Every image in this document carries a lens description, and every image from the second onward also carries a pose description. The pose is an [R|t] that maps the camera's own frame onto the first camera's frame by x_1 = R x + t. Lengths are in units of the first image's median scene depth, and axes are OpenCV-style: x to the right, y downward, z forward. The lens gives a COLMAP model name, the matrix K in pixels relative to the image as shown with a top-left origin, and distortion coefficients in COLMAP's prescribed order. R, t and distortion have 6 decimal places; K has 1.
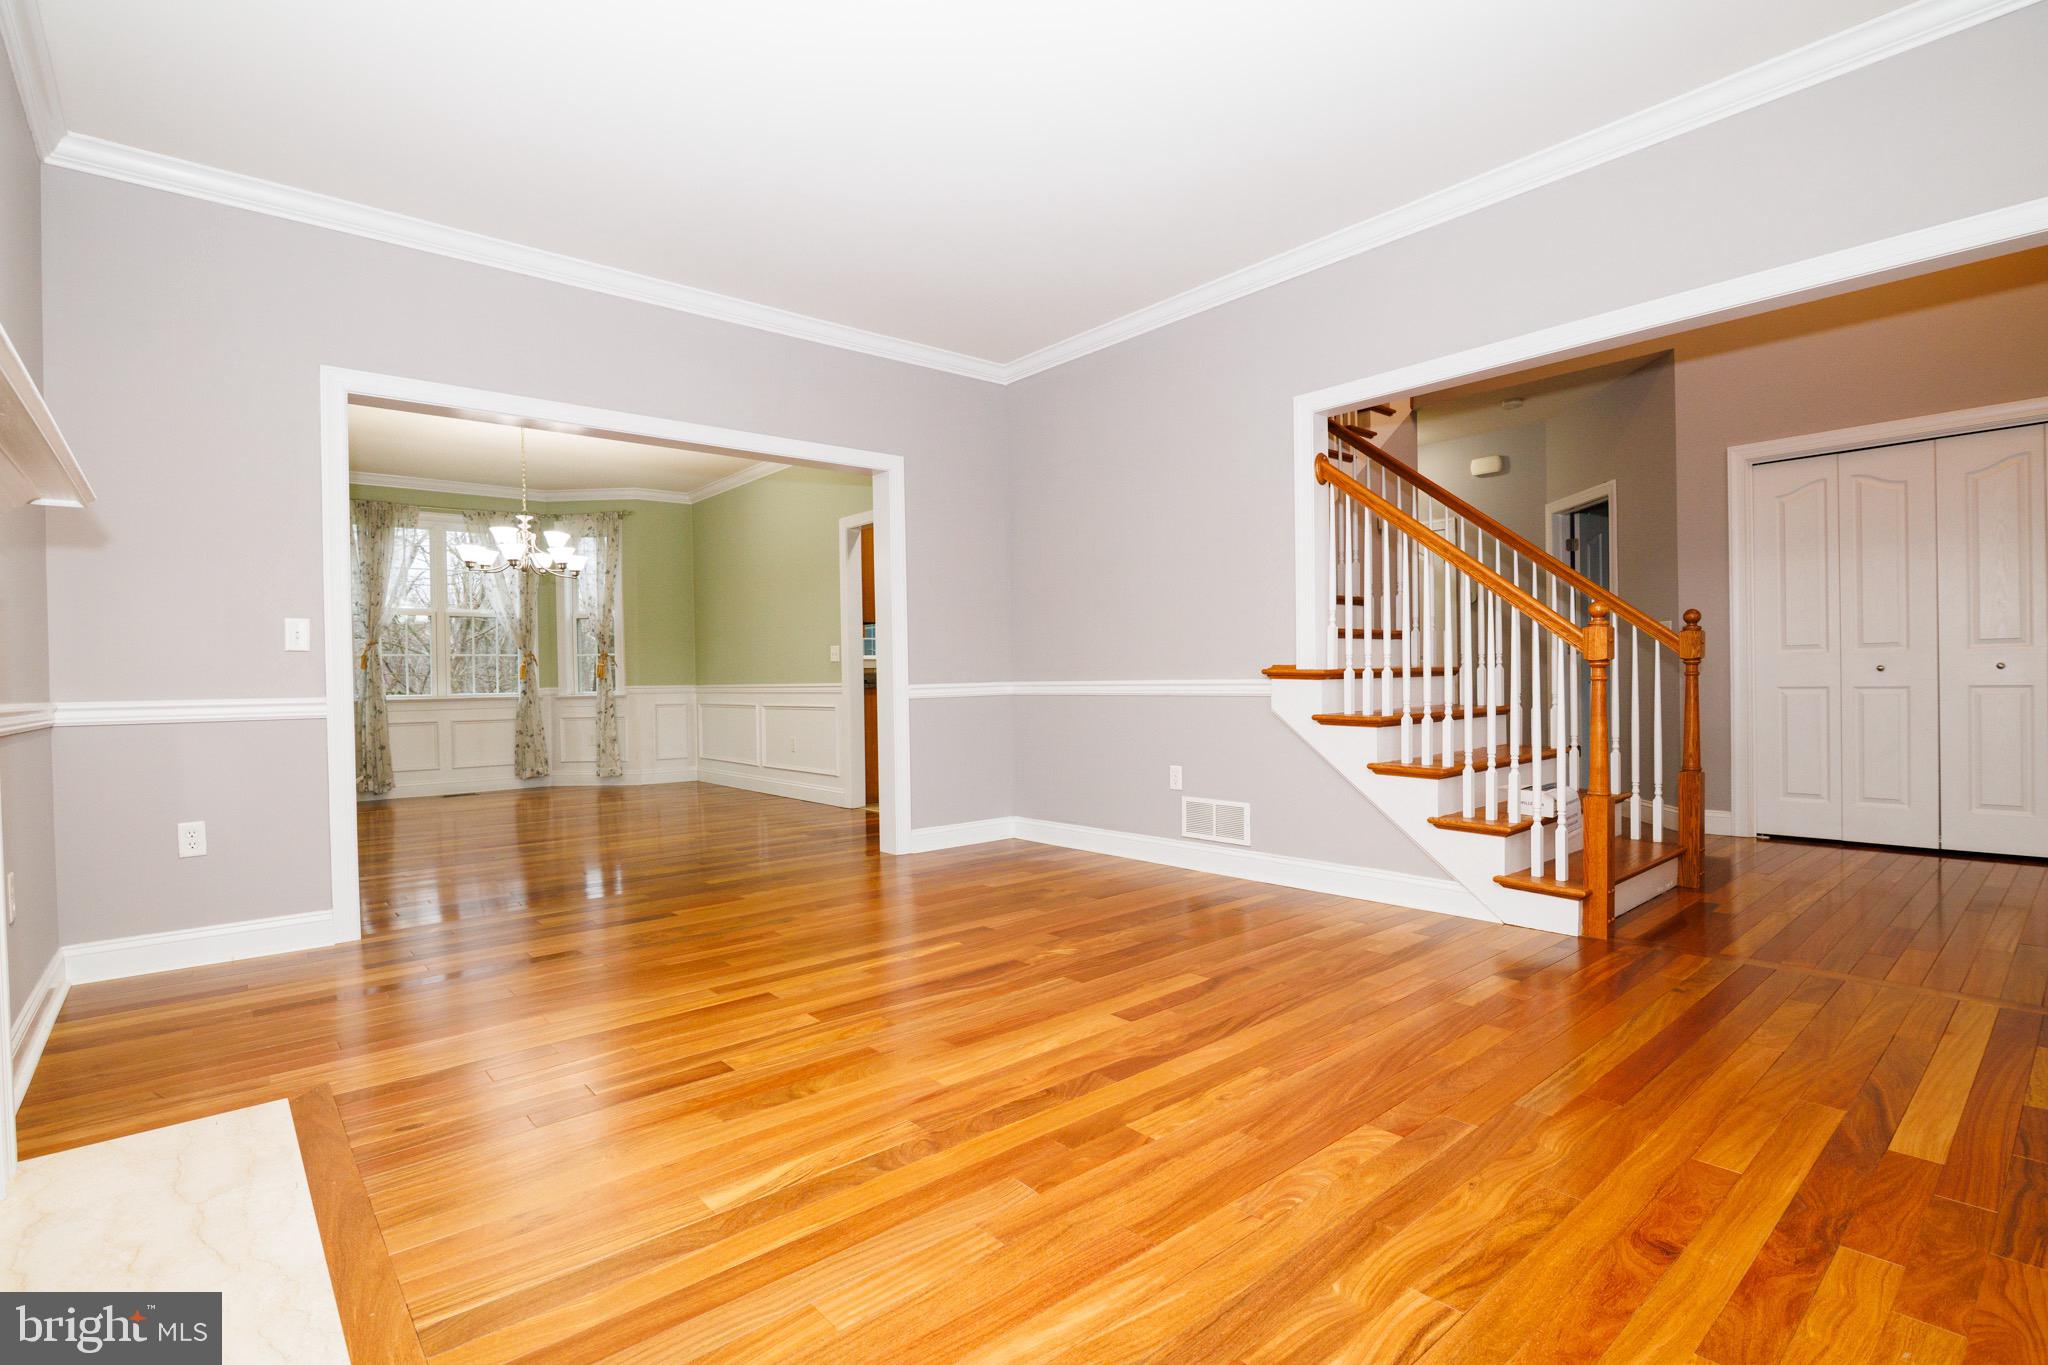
lens RADIAL K [[967.2, 0, 1020.8], [0, 967.2, 690.6], [0, 0, 1]] dist [-0.018044, 0.000888]
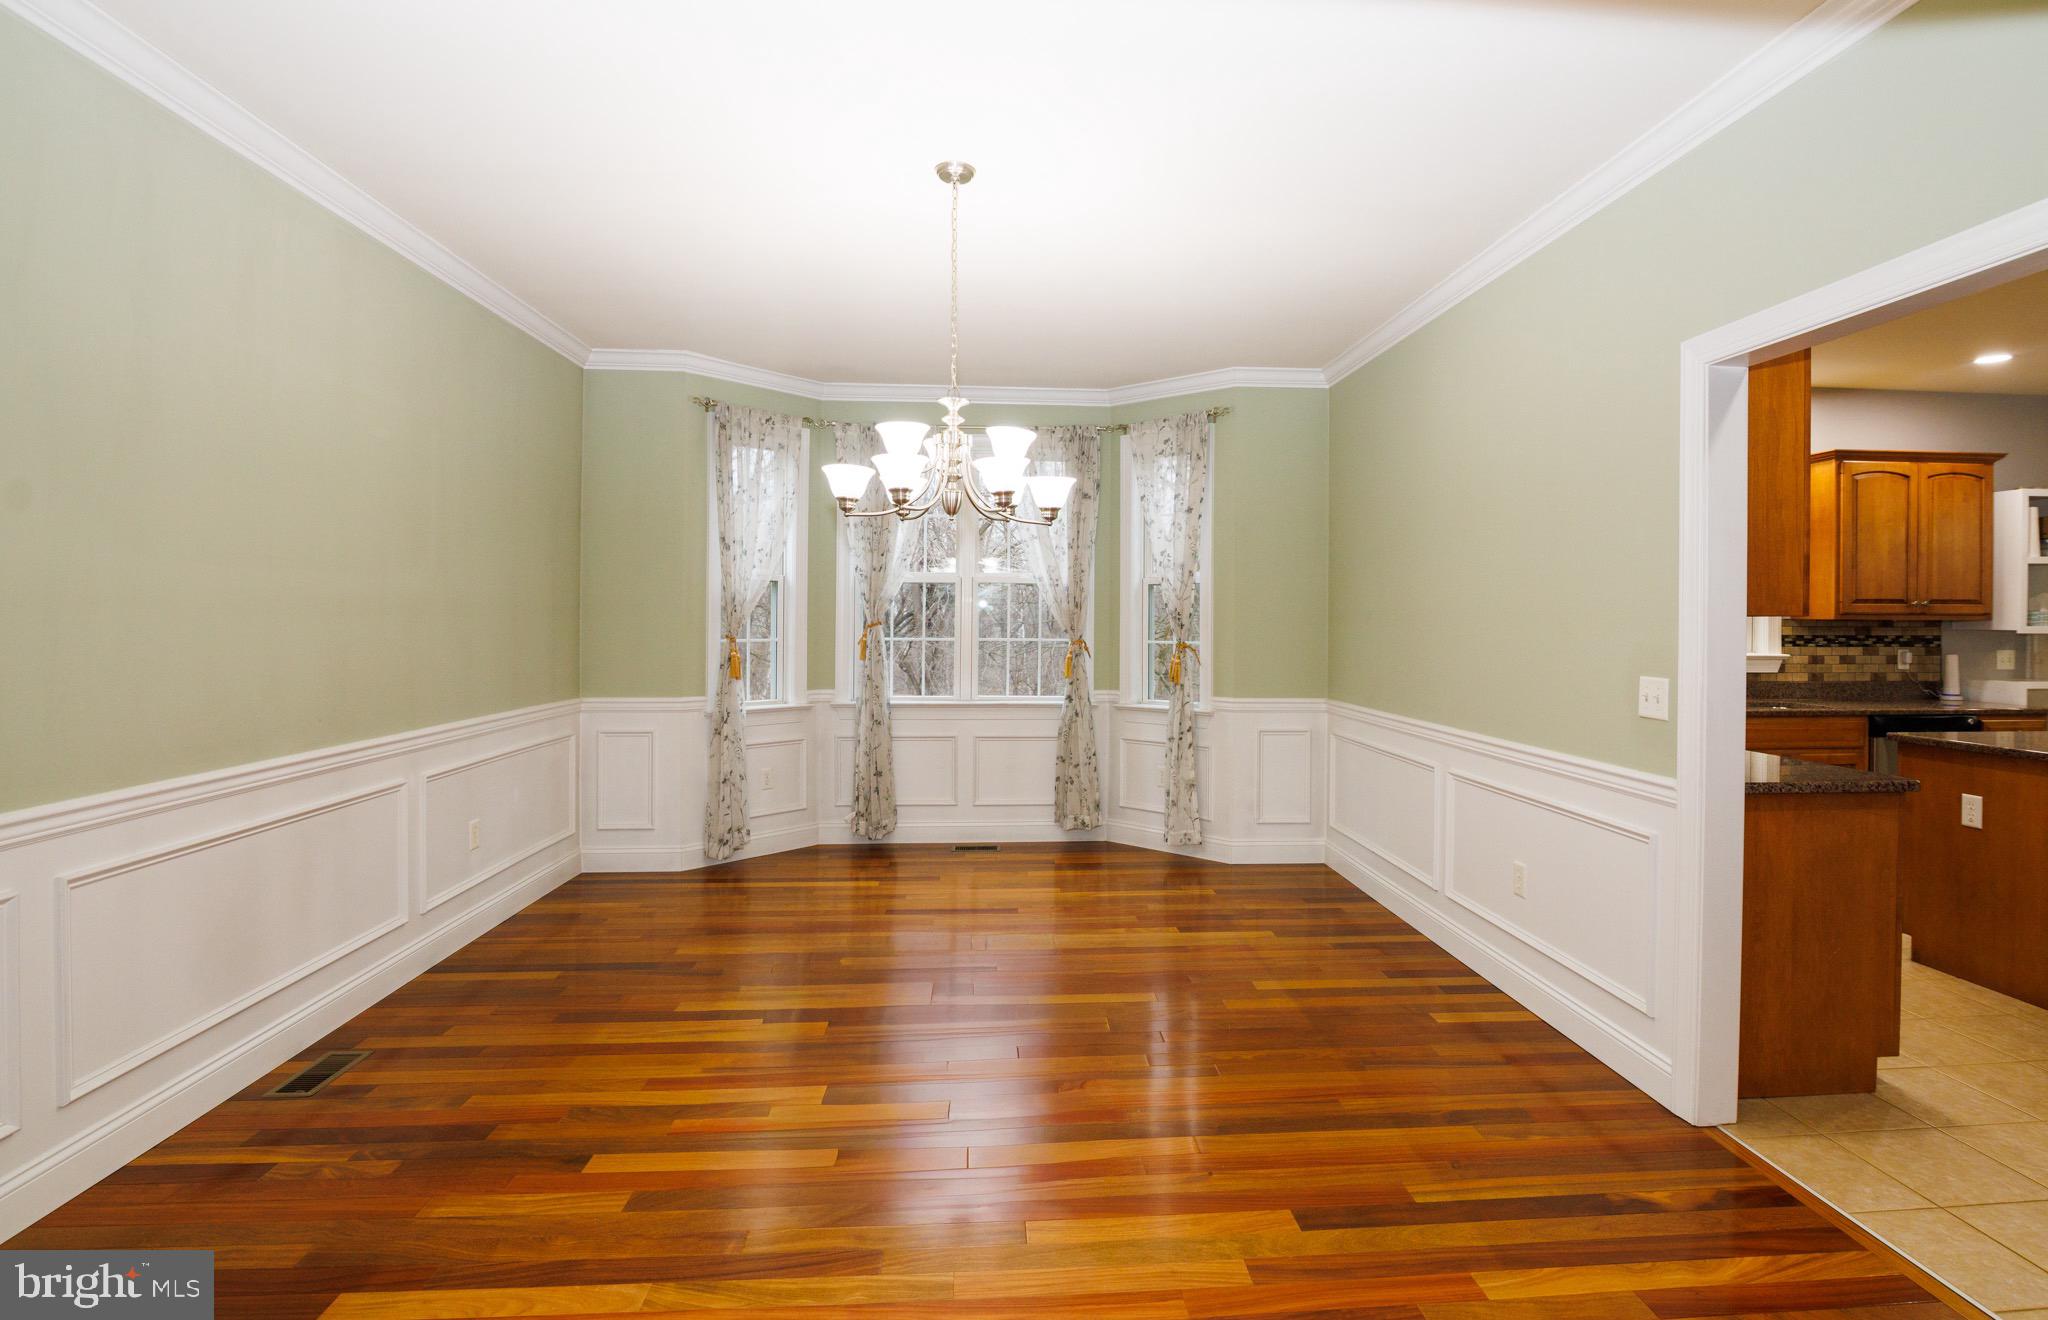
lens RADIAL K [[982.9, 0, 1053.4], [0, 982.9, 621.0], [0, 0, 1]] dist [-0.013066, -0.000001]
pose [[0.805831, 0.023791, -0.591668, -0.214394], [-0.028510, 0.999593, 0.001363, -0.085654], [0.591459, 0.015770, 0.806180, 0.750303]]
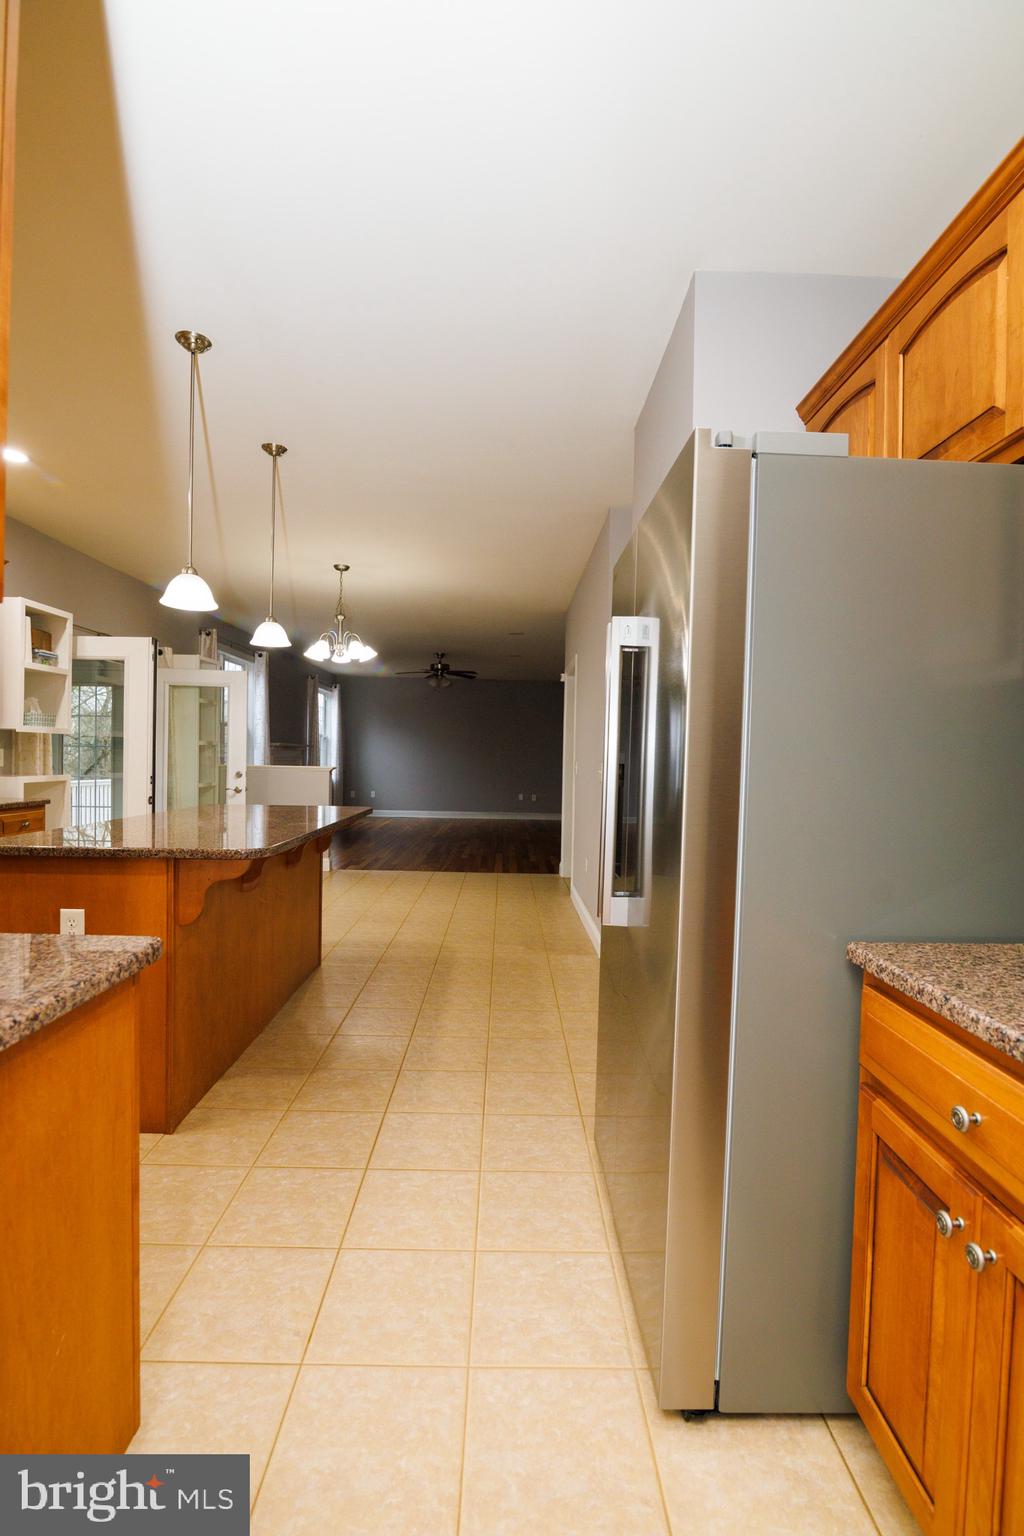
lens RADIAL K [[708.5, 0, 512.0], [0, 708.5, 768.0], [0, 0, 1]] dist [-0.016052, 0.000177]
pose [[0.646270, 0.018748, 0.762878, -0.244332], [-0.019677, 0.999775, -0.007900, -0.064238], [-0.762855, -0.009906, 0.646494, 1.231074]]
